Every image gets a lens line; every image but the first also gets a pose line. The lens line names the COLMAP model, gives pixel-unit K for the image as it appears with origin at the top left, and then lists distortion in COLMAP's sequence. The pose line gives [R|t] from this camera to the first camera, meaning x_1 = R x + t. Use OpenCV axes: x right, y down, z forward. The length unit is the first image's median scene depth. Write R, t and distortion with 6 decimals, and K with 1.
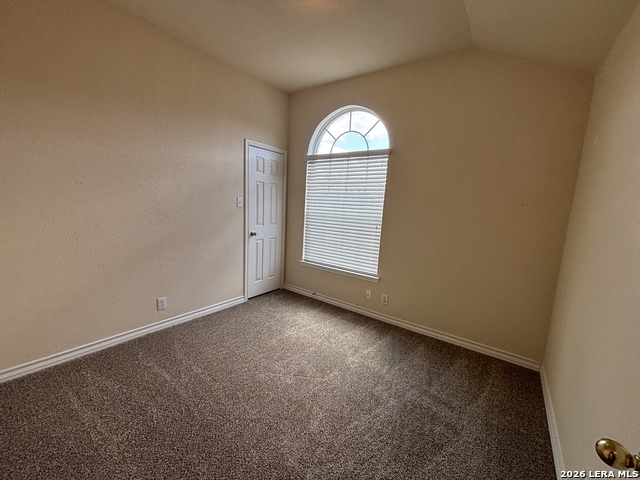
lens RADIAL K [[259.0, 0, 320.0], [0, 259.0, 240.0], [0, 0, 1]] dist [-0.000236, 0.000564]
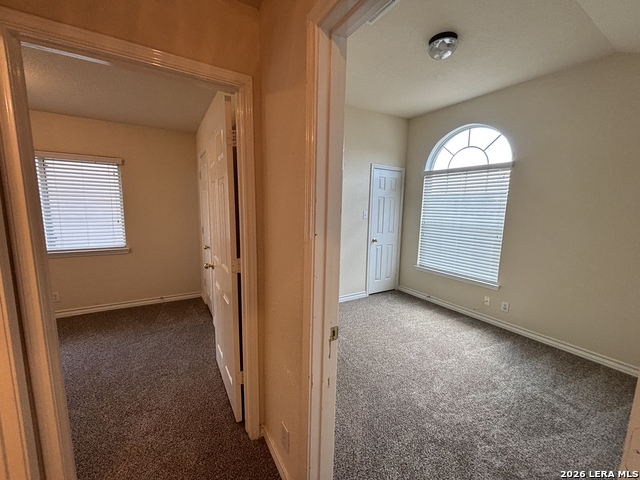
lens RADIAL K [[259.0, 0, 320.0], [0, 259.0, 240.0], [0, 0, 1]] dist [-0.000236, 0.000564]
pose [[0.925035, 0.016795, -0.379511, -0.040418], [-0.026634, 0.999431, -0.020688, 0.005375], [0.378948, 0.029245, 0.924956, -0.214178]]
